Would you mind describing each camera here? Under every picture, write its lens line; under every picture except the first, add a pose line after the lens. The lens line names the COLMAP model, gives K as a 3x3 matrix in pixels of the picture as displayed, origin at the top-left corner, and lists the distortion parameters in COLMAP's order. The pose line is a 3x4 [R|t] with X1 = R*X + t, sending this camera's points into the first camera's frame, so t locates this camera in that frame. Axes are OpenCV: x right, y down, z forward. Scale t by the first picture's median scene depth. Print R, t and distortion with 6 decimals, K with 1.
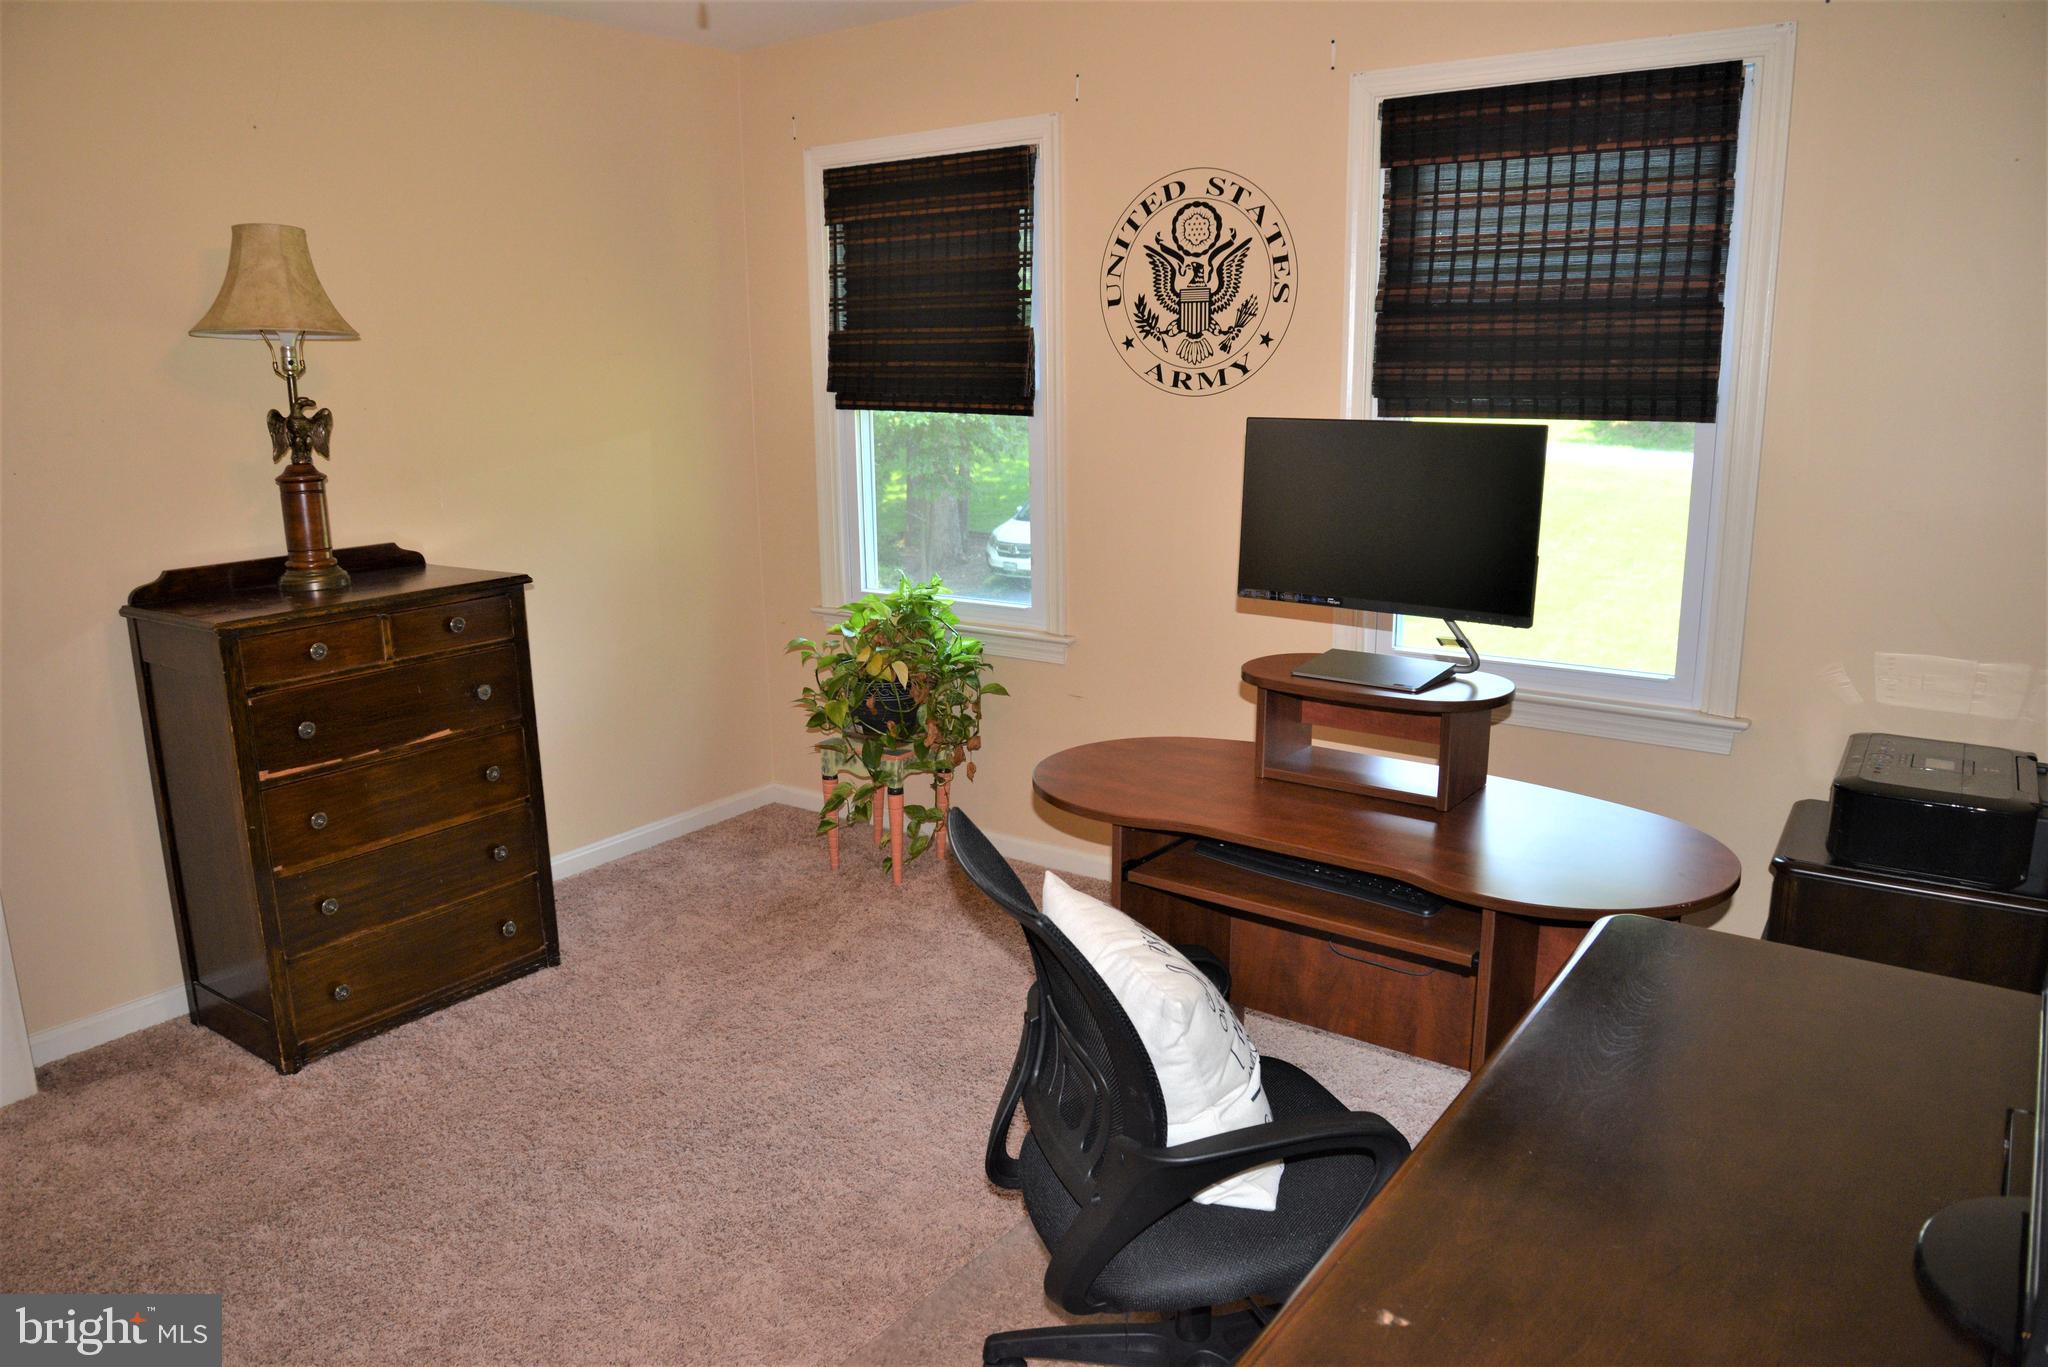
lens RADIAL K [[1407.2, 0, 1016.3], [0, 1407.2, 676.3], [0, 0, 1]] dist [-0.090135, 0.035542]
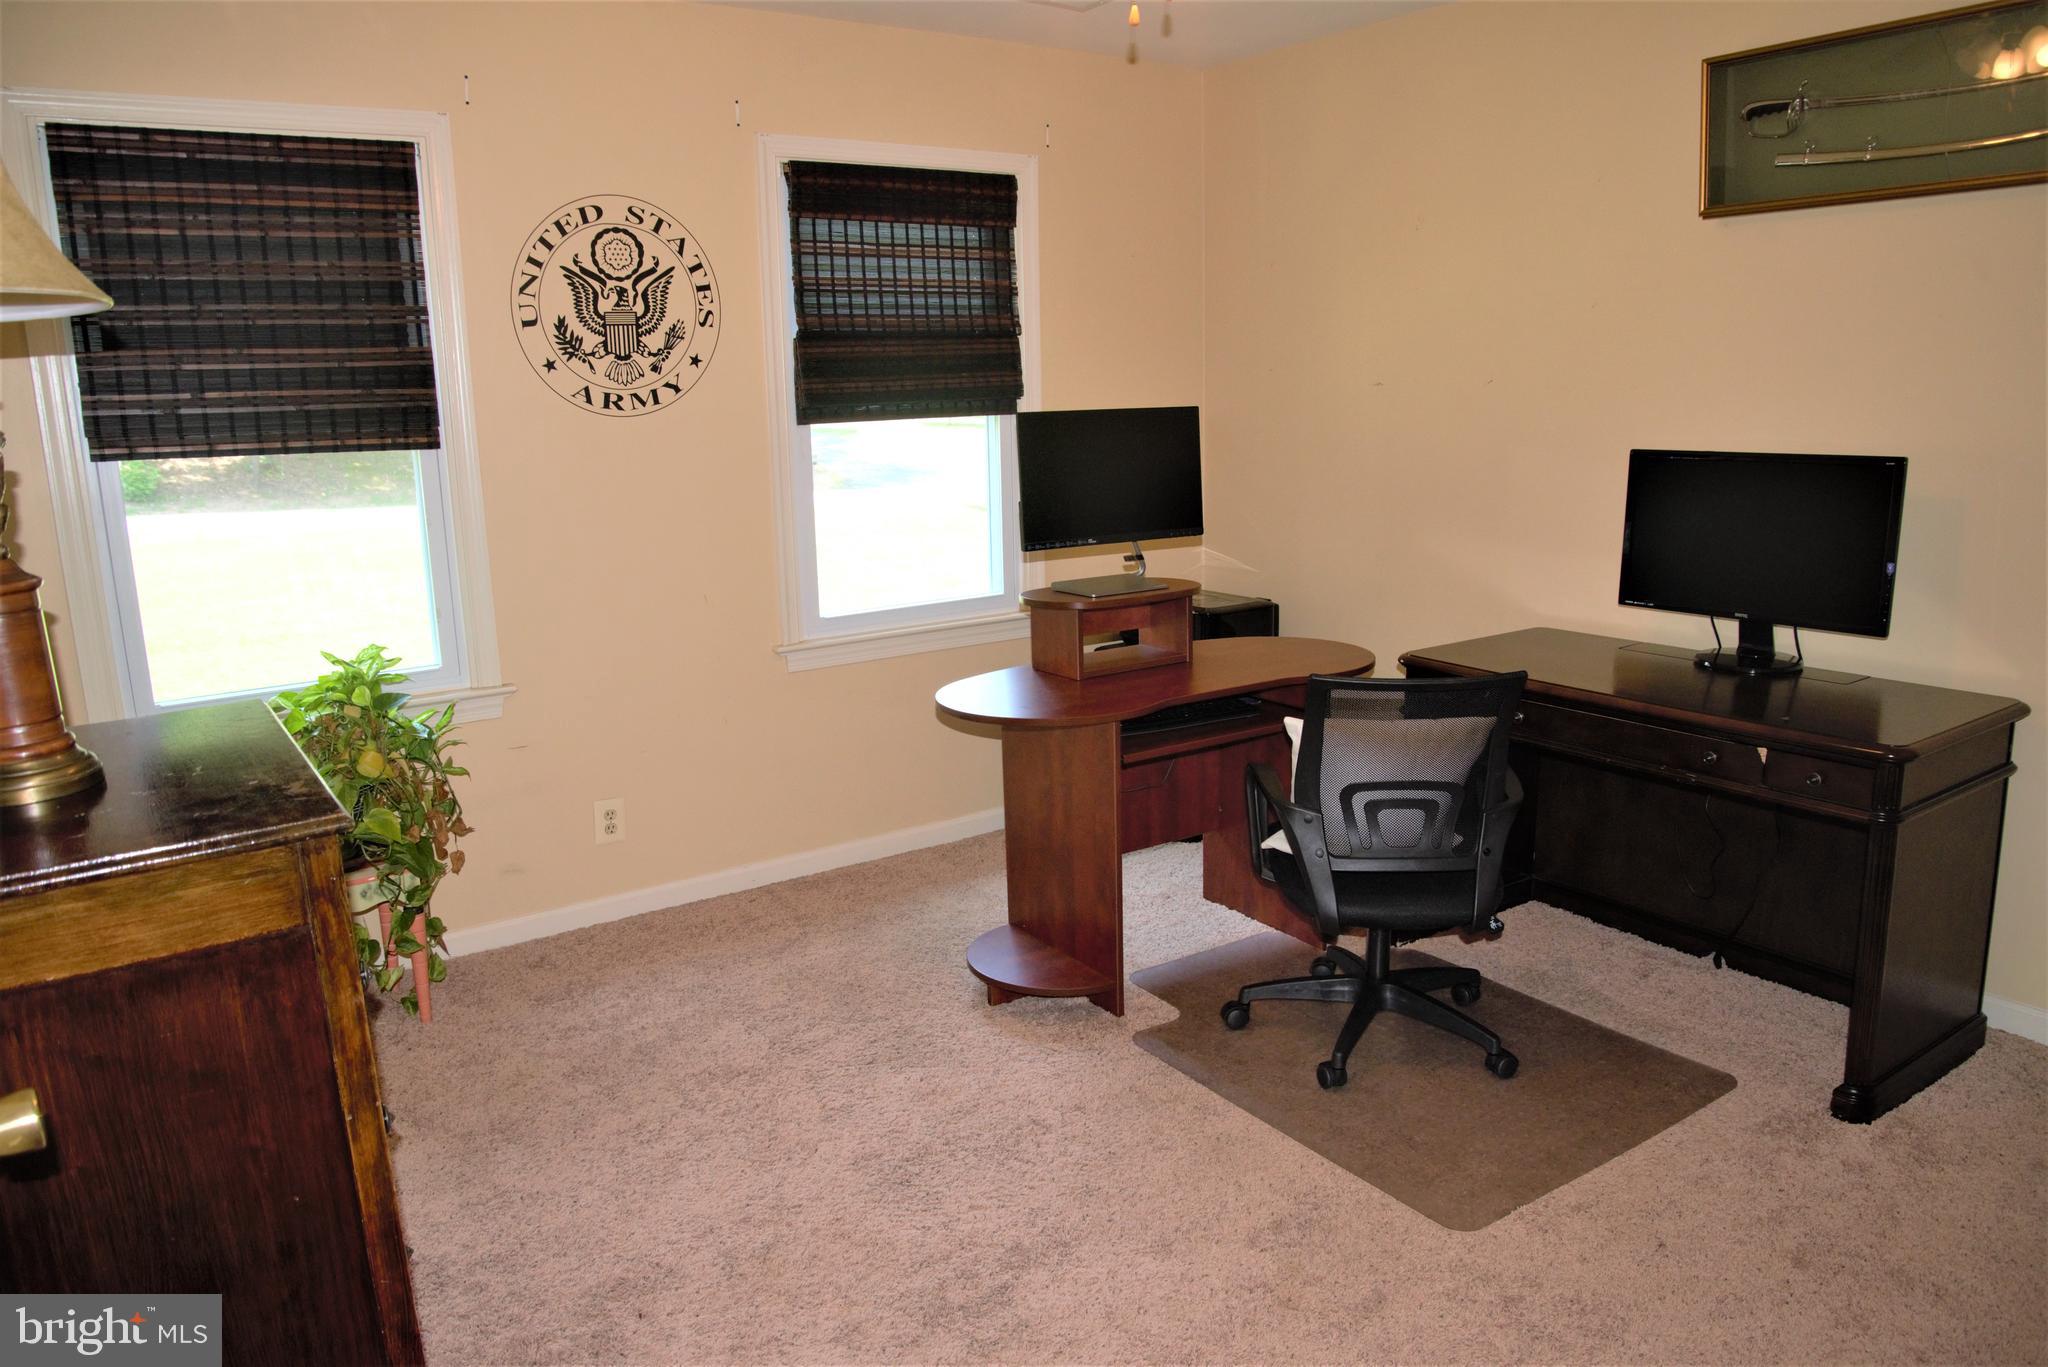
lens RADIAL K [[1407.2, 0, 1014.5], [0, 1407.2, 688.5], [0, 0, 1]] dist [-0.090135, 0.035542]
pose [[0.312093, -0.199885, 0.928786, -0.796459], [0.226418, 0.965097, 0.131618, -0.079836], [-0.922677, 0.169217, 0.346457, 0.429687]]
